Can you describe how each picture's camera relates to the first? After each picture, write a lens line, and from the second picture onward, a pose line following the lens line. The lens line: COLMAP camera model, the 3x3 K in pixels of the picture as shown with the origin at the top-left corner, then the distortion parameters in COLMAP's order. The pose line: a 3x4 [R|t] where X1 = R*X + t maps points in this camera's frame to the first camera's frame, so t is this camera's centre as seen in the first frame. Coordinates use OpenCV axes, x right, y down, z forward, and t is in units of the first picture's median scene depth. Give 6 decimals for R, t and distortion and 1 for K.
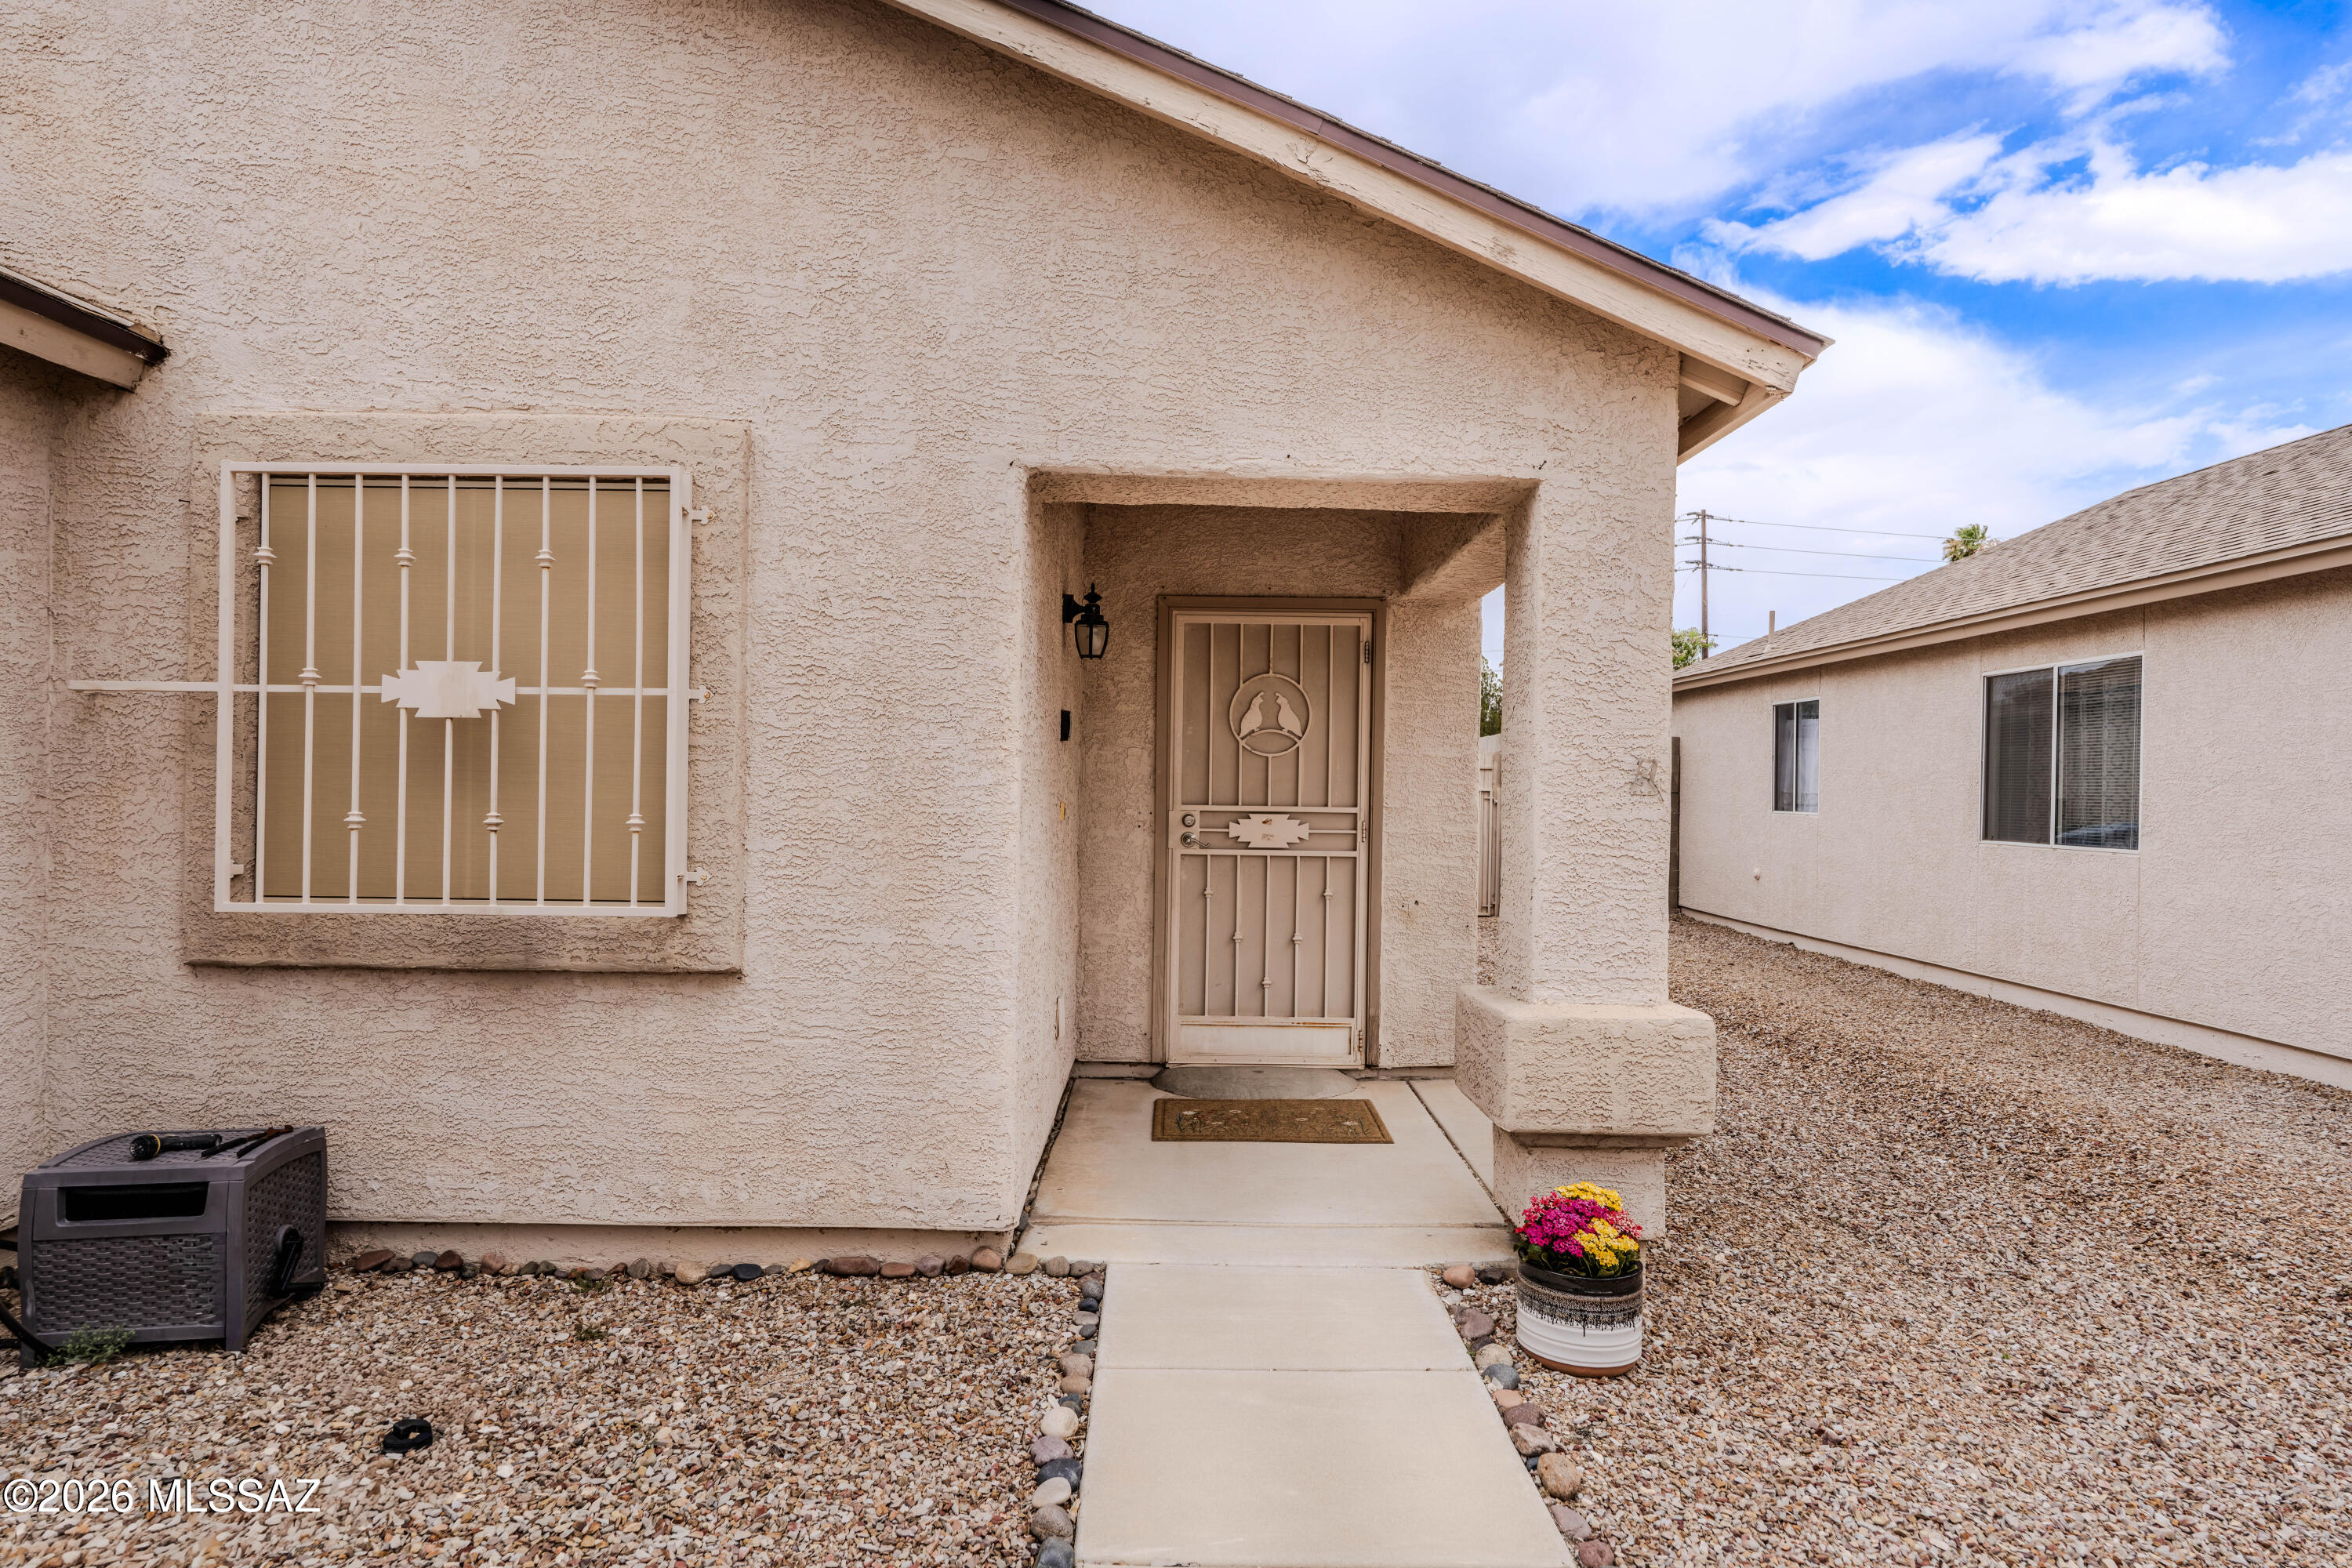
lens RADIAL K [[1294.2, 0, 1179.6], [0, 1294.2, 782.9], [0, 0, 1]] dist [-0.011615, 0.001628]
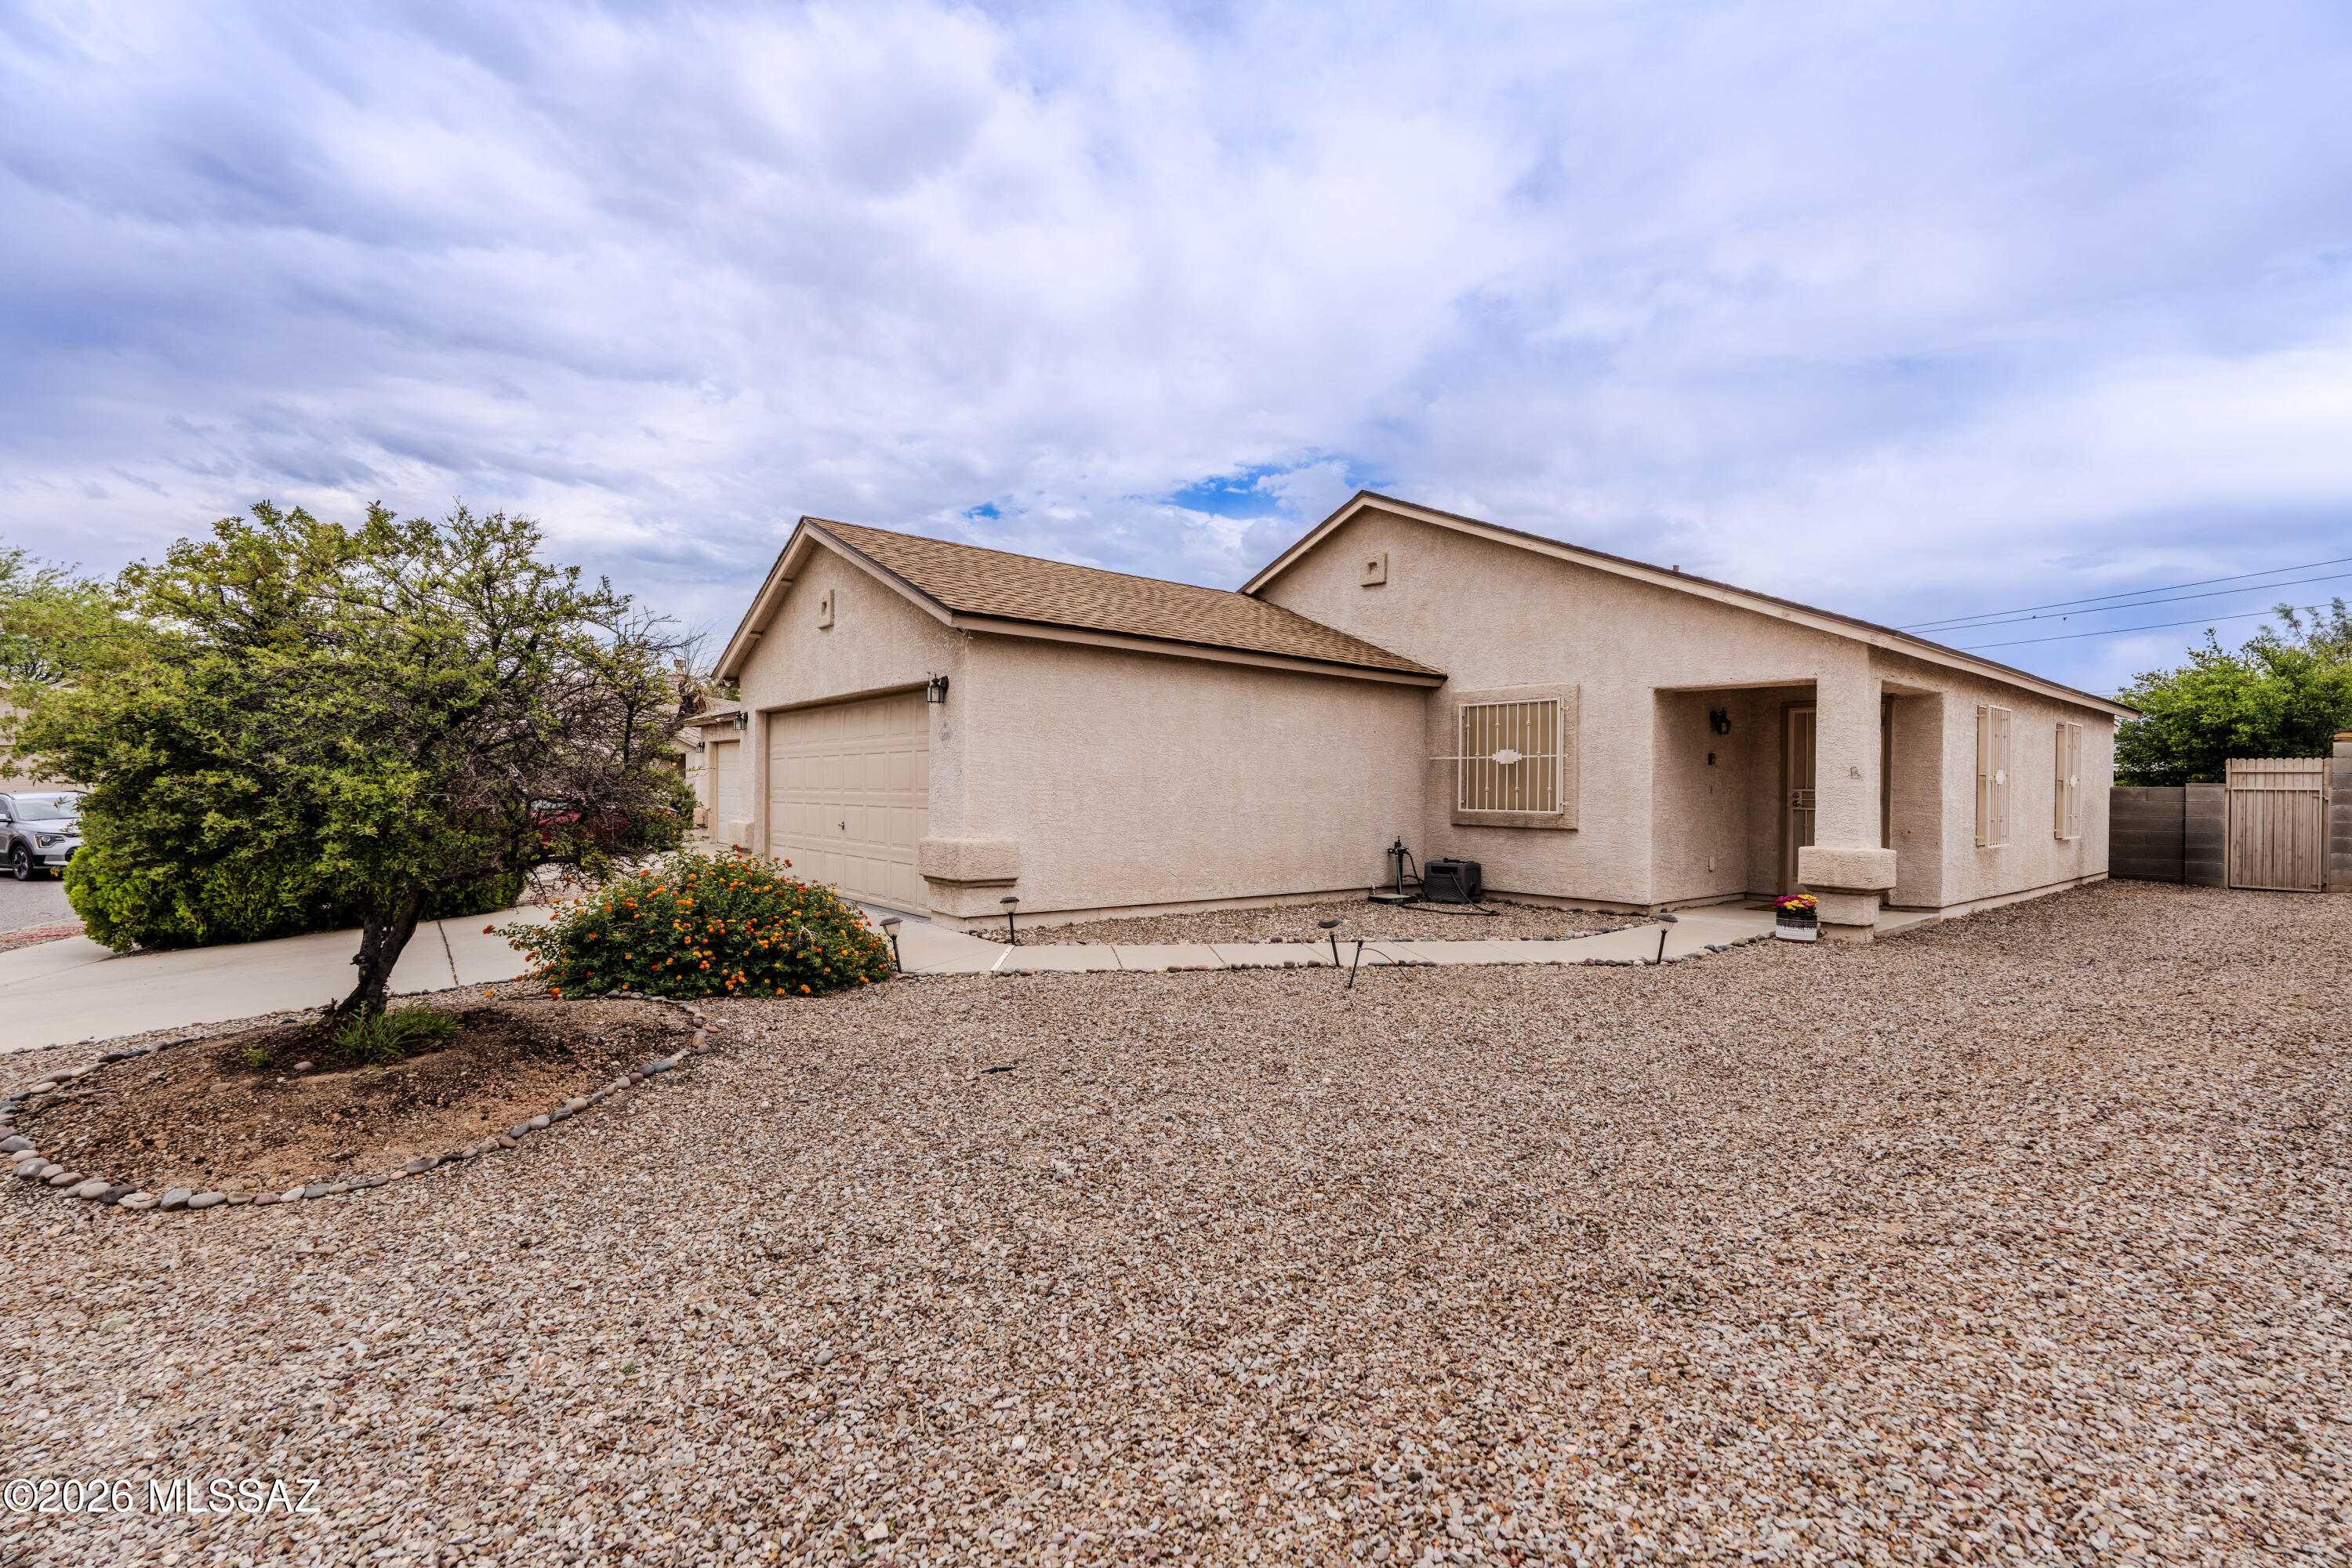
lens RADIAL K [[1038.4, 0, 1173.0], [0, 1038.4, 790.2], [0, 0, 1]] dist [0.000338, 0.000502]
pose [[0.630081, -0.004876, -0.776514, 1.250300], [-0.000302, 0.999979, -0.006524, 0.051460], [0.776530, 0.004345, 0.630066, -1.792120]]
